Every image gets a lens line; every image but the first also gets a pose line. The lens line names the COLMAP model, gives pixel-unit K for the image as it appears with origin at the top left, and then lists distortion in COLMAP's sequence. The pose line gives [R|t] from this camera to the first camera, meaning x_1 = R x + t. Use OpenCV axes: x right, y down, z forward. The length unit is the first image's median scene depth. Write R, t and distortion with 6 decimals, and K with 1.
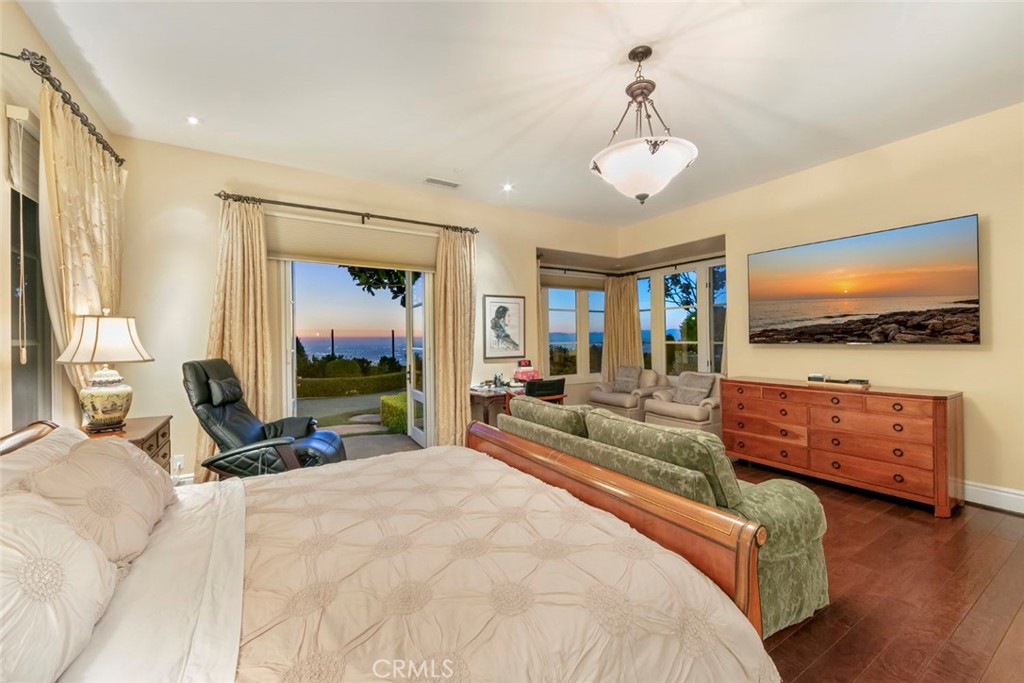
lens RADIAL K [[410.7, 0, 512.0], [0, 410.7, 341.5], [0, 0, 1]] dist [0.000646, 0.000017]
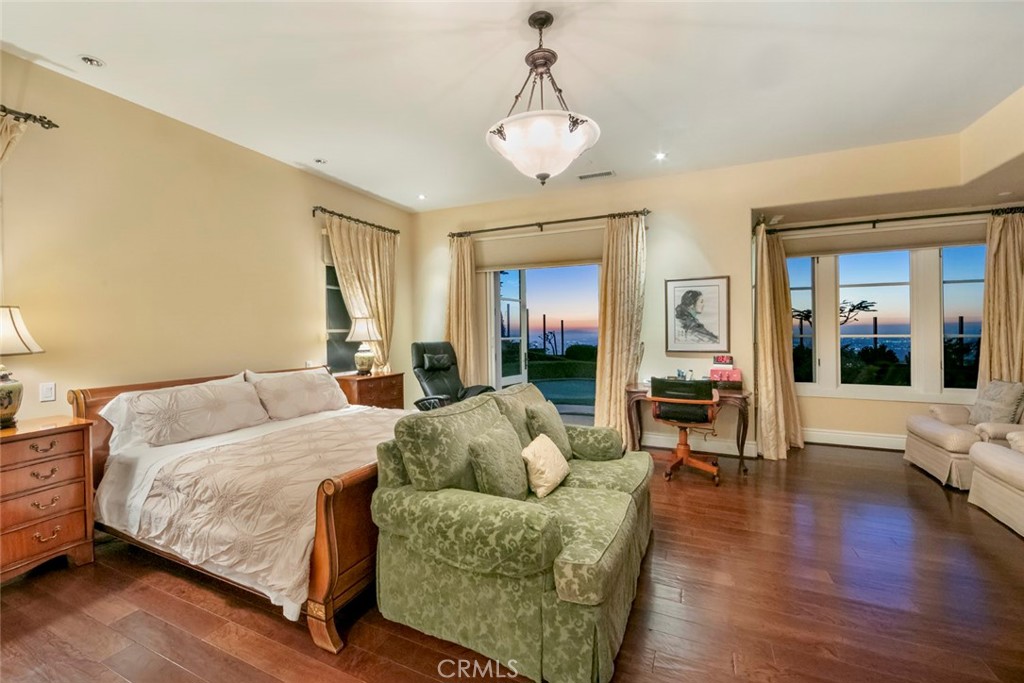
lens RADIAL K [[415.8, 0, 511.0], [0, 415.8, 331.9], [0, 0, 1]] dist [-0.000284, -0.000069]
pose [[0.551318, 0.016368, -0.834135, 0.529235], [-0.005028, 0.999855, 0.016297, -0.014104], [0.834280, -0.004791, 0.551320, 0.236190]]
